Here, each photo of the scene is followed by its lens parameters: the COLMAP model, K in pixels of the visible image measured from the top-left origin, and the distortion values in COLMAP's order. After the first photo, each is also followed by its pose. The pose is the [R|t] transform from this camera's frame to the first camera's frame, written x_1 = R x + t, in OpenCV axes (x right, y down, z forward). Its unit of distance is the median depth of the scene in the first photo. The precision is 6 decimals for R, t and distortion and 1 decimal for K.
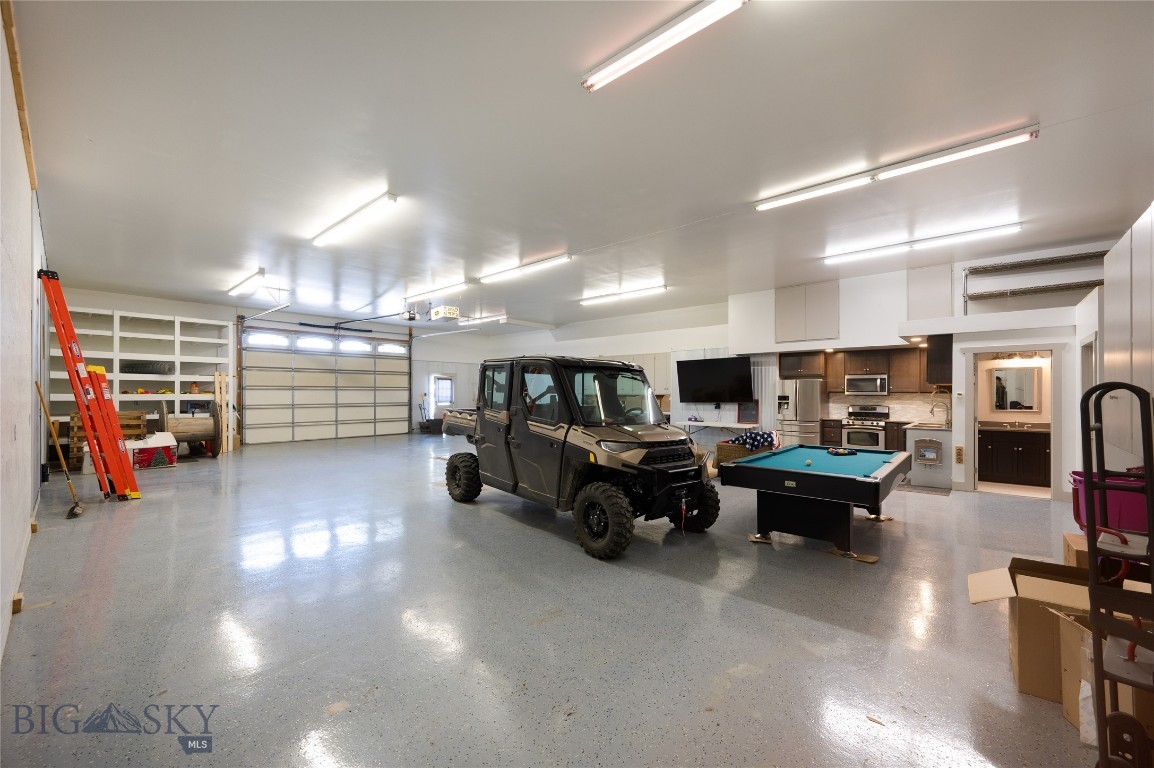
lens RADIAL K [[459.0, 0, 576.3], [0, 459.0, 393.3], [0, 0, 1]] dist [0.001163, 0.000106]
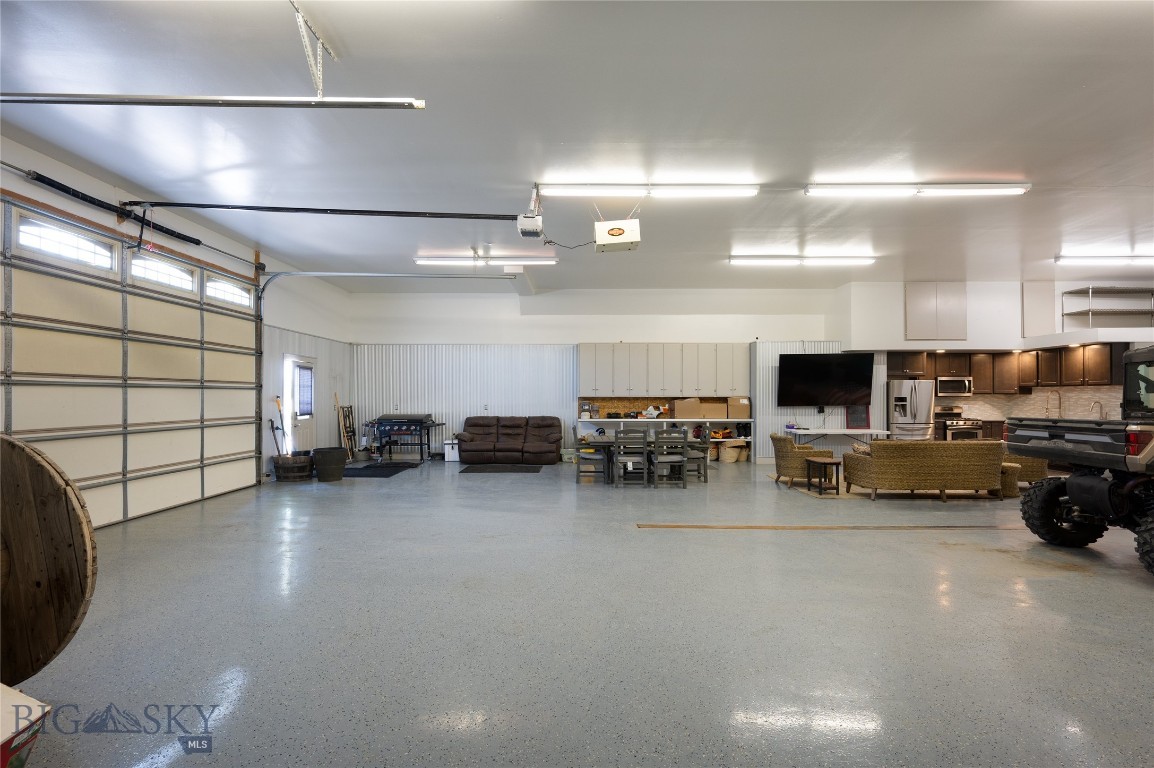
lens RADIAL K [[525.7, 0, 576.5], [0, 525.7, 393.3], [0, 0, 1]] dist [-0.000168, 0.000302]
pose [[0.744661, 0.001991, 0.667440, -0.536000], [0.002790, 0.999978, -0.006096, 0.001308], [-0.667437, 0.006402, 0.744639, 0.459640]]
